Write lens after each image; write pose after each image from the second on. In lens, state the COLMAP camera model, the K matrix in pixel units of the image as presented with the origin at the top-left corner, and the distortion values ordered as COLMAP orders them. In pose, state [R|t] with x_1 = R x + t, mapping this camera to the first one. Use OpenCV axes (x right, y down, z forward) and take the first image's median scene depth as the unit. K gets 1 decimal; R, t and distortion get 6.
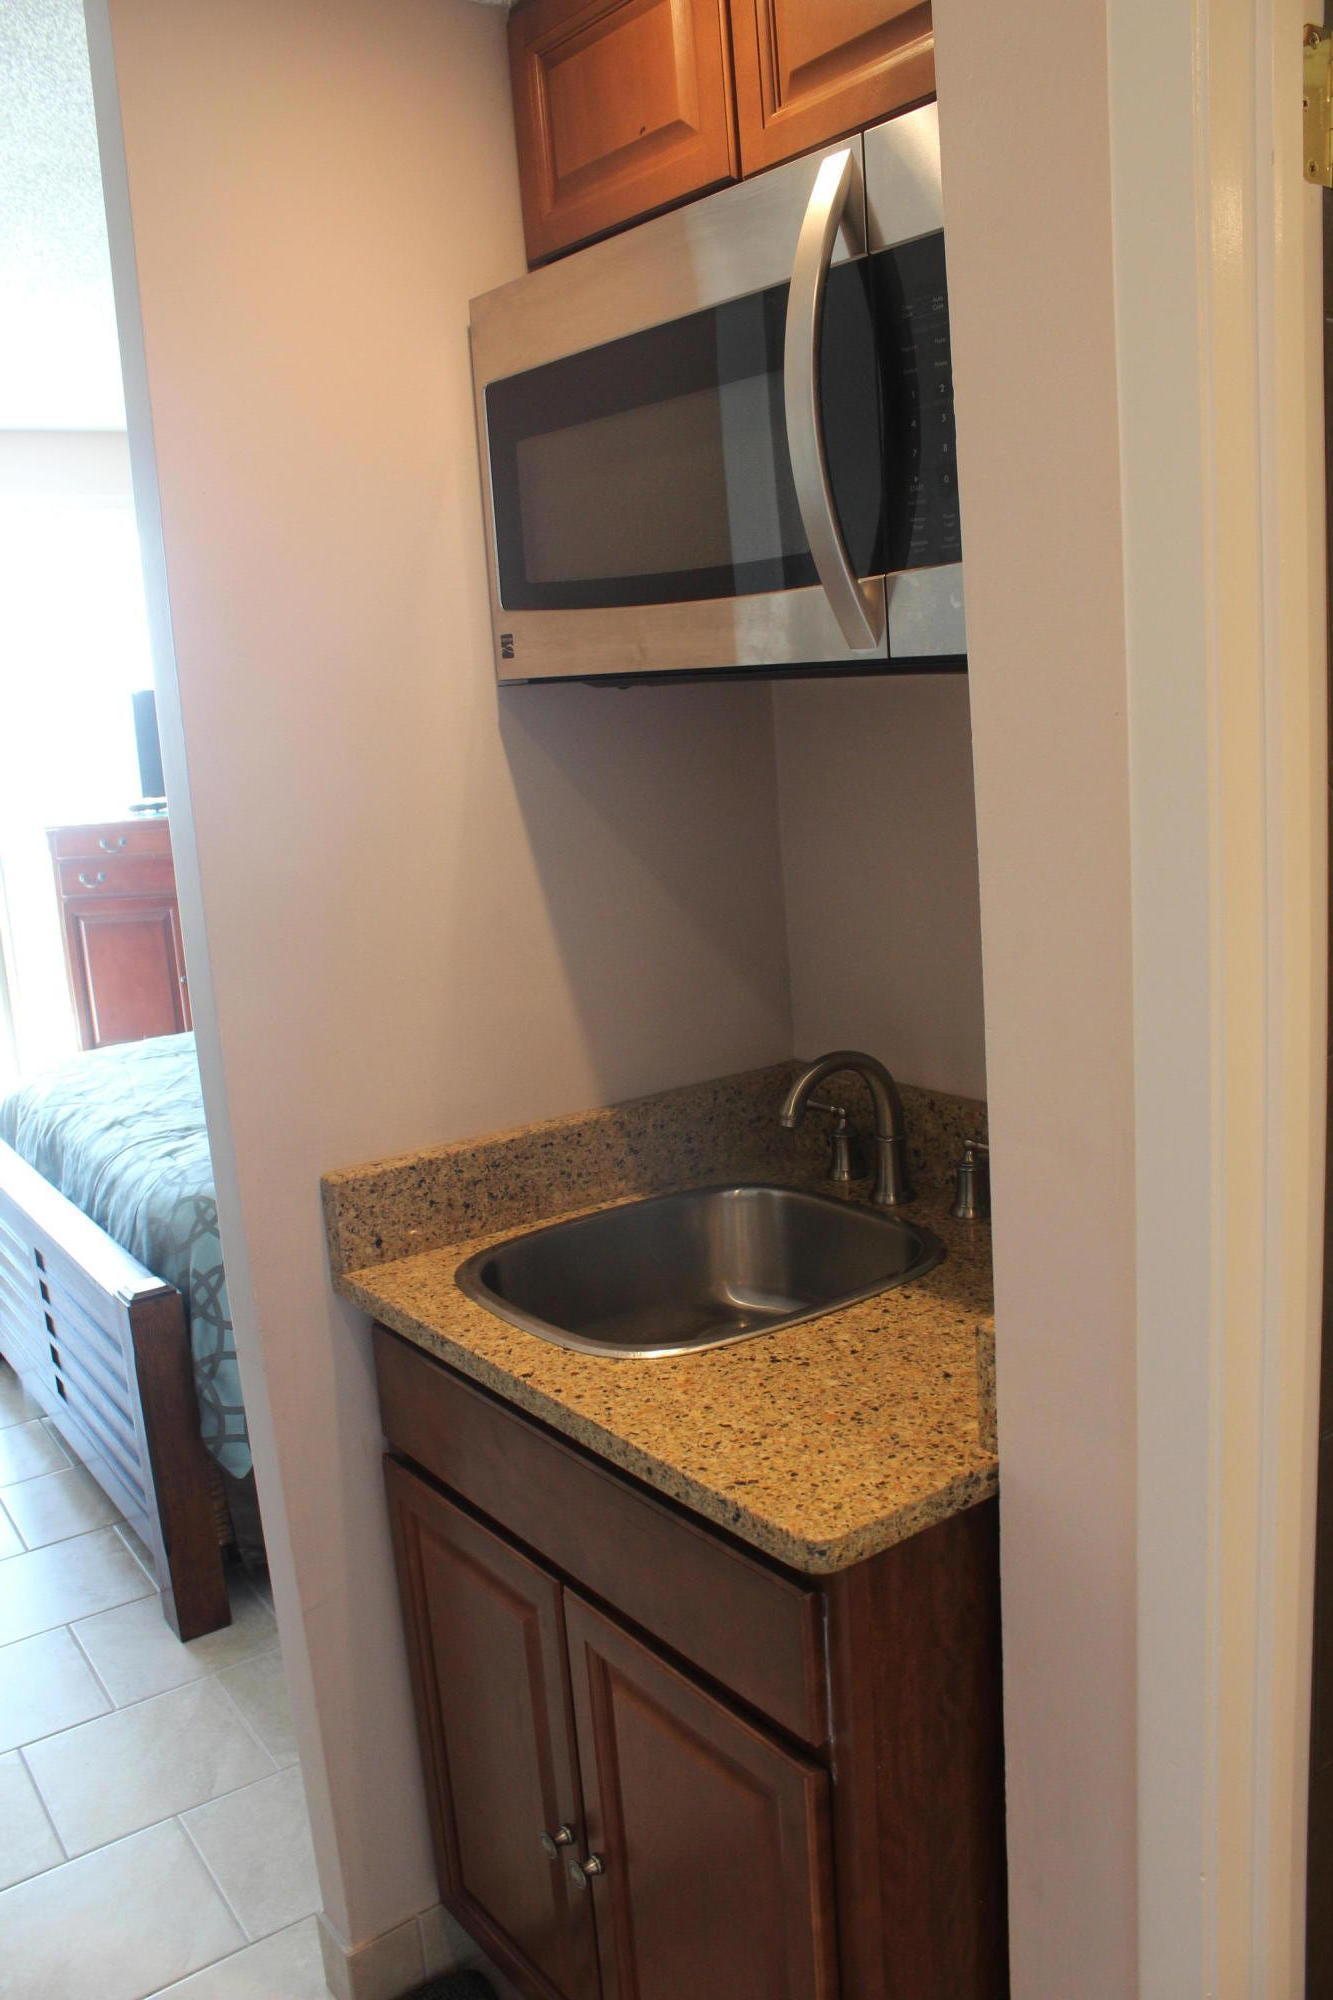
lens RADIAL K [[1655.0, 0, 666.5], [0, 1655.0, 1000.0], [0, 0, 1]] dist [-0.161201, 0.142916]
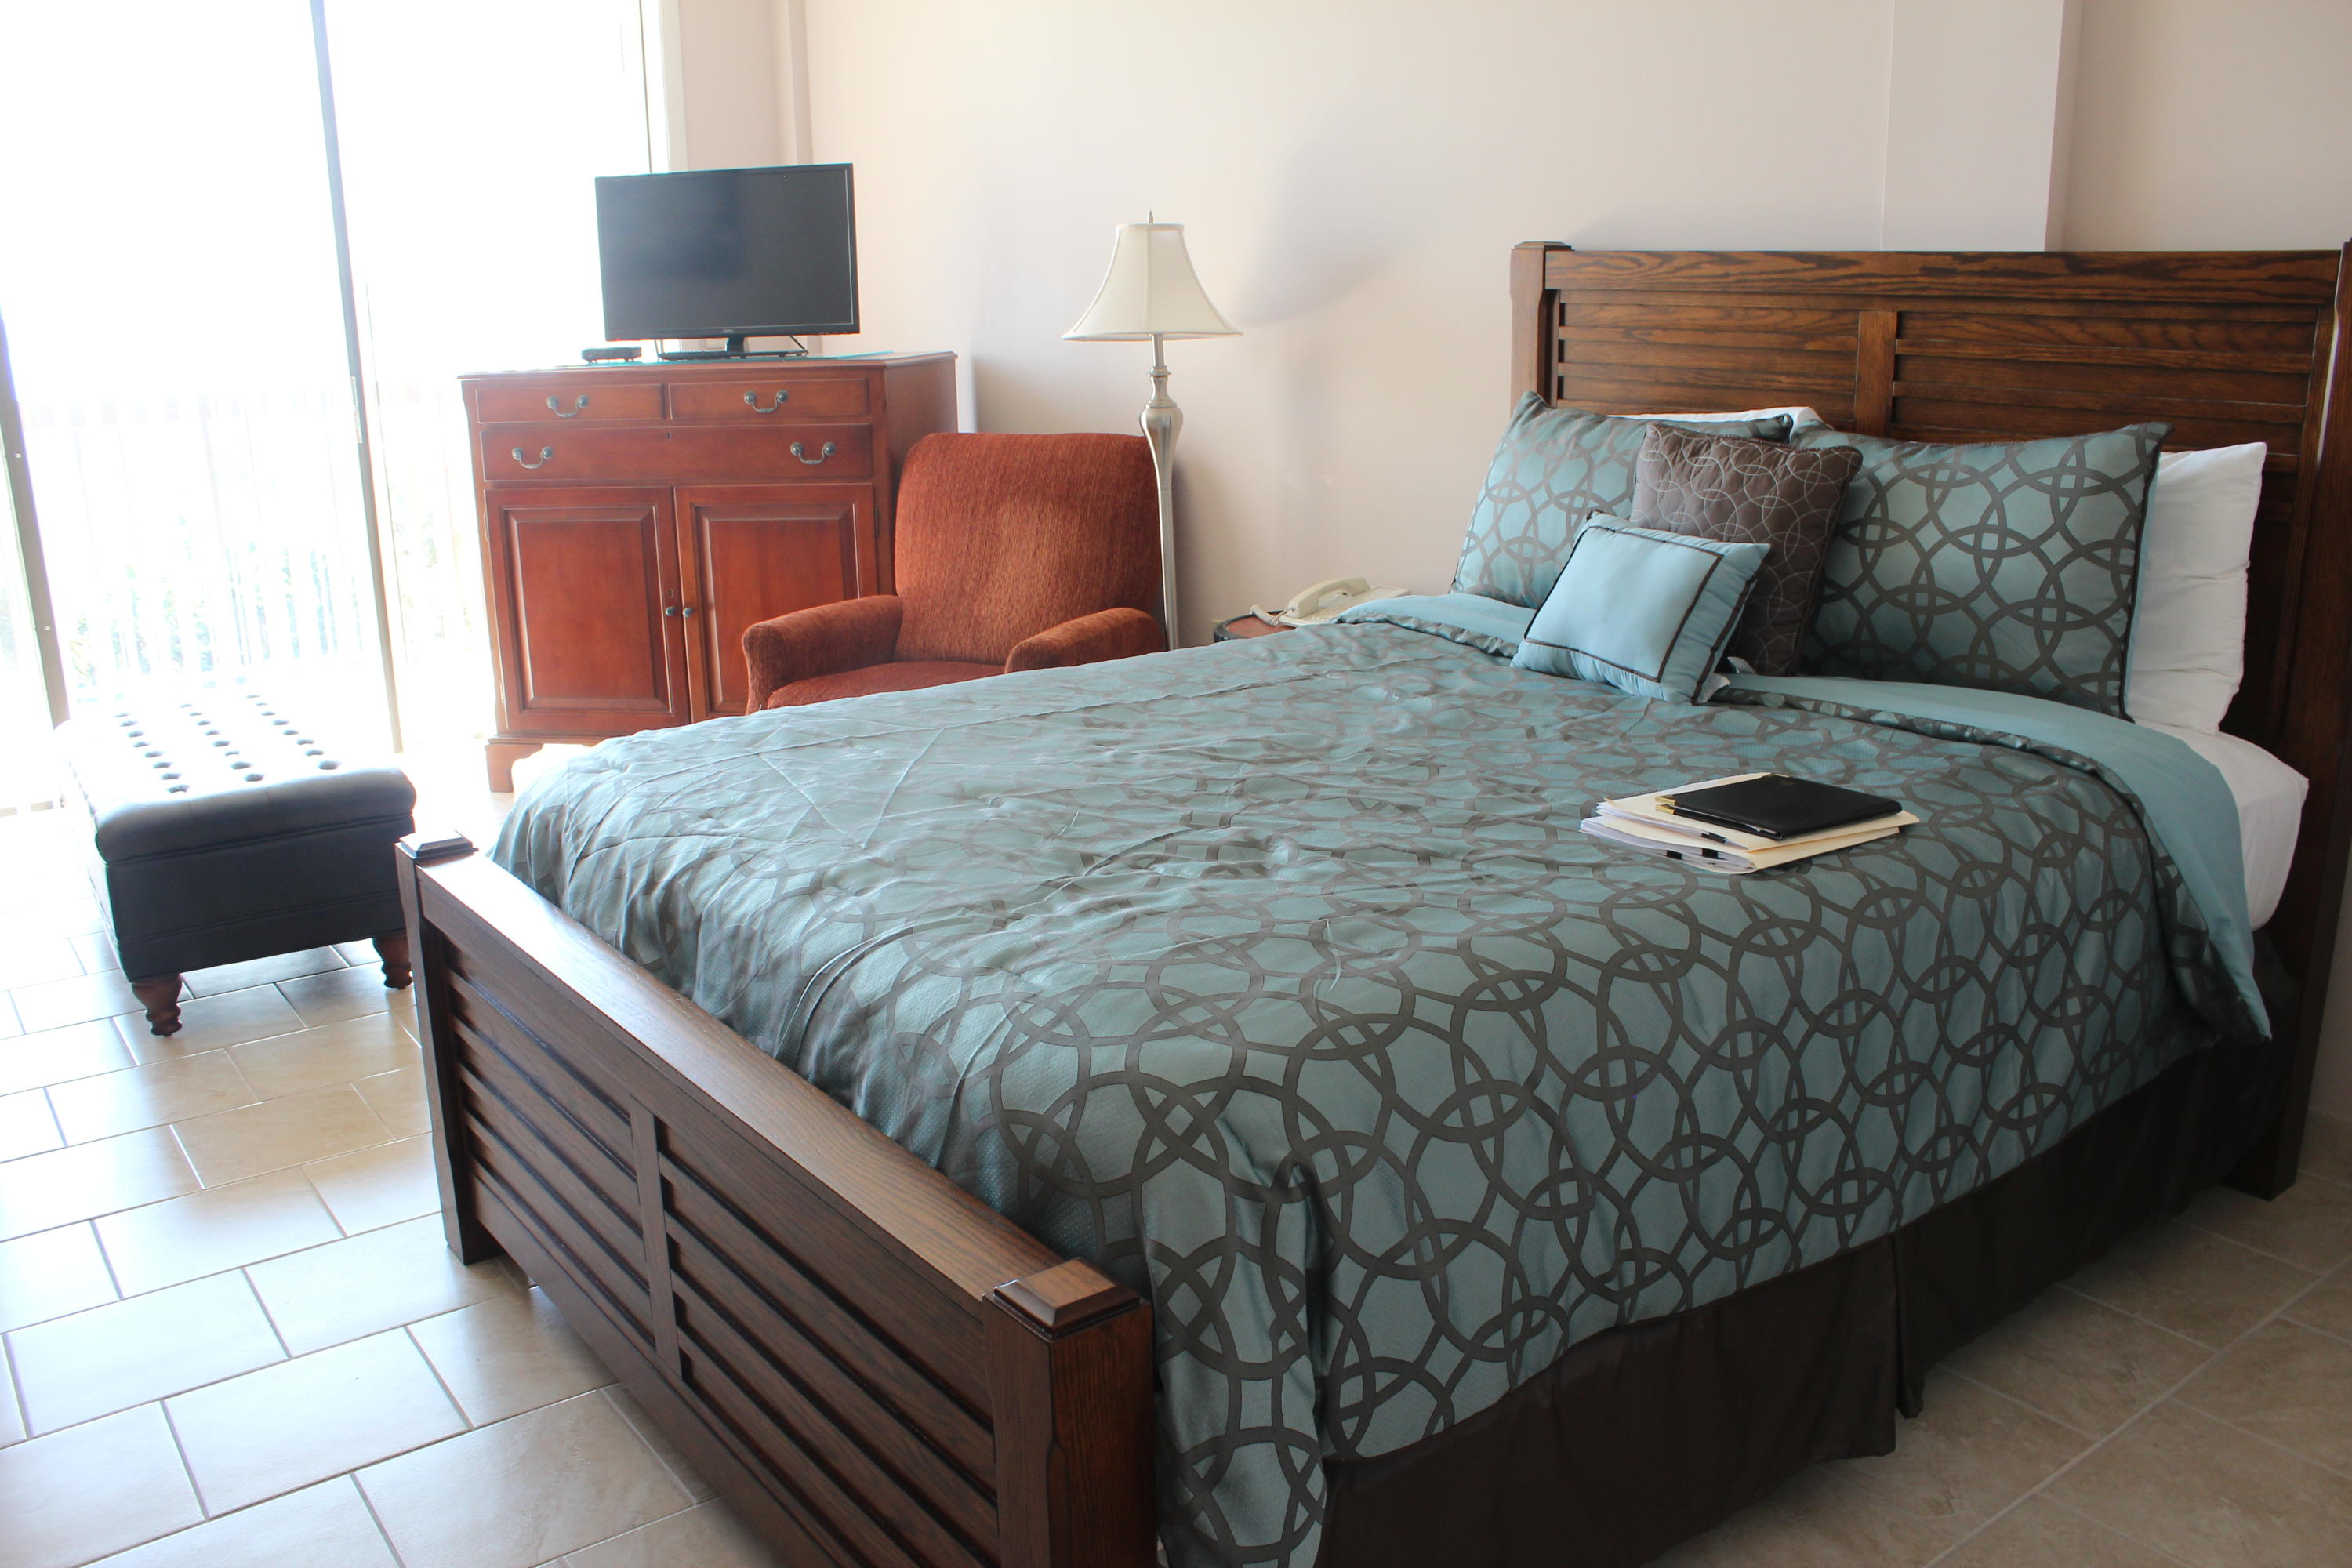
lens RADIAL K [[1960.4, 0, 1184.4], [0, 1960.4, 783.3], [0, 0, 1]] dist [-0.161130, 0.147956]
pose [[0.997279, 0.037630, 0.063398, -0.287198], [-0.041450, 0.997335, 0.060044, 0.002951], [-0.060969, -0.062508, 0.996180, 0.412251]]
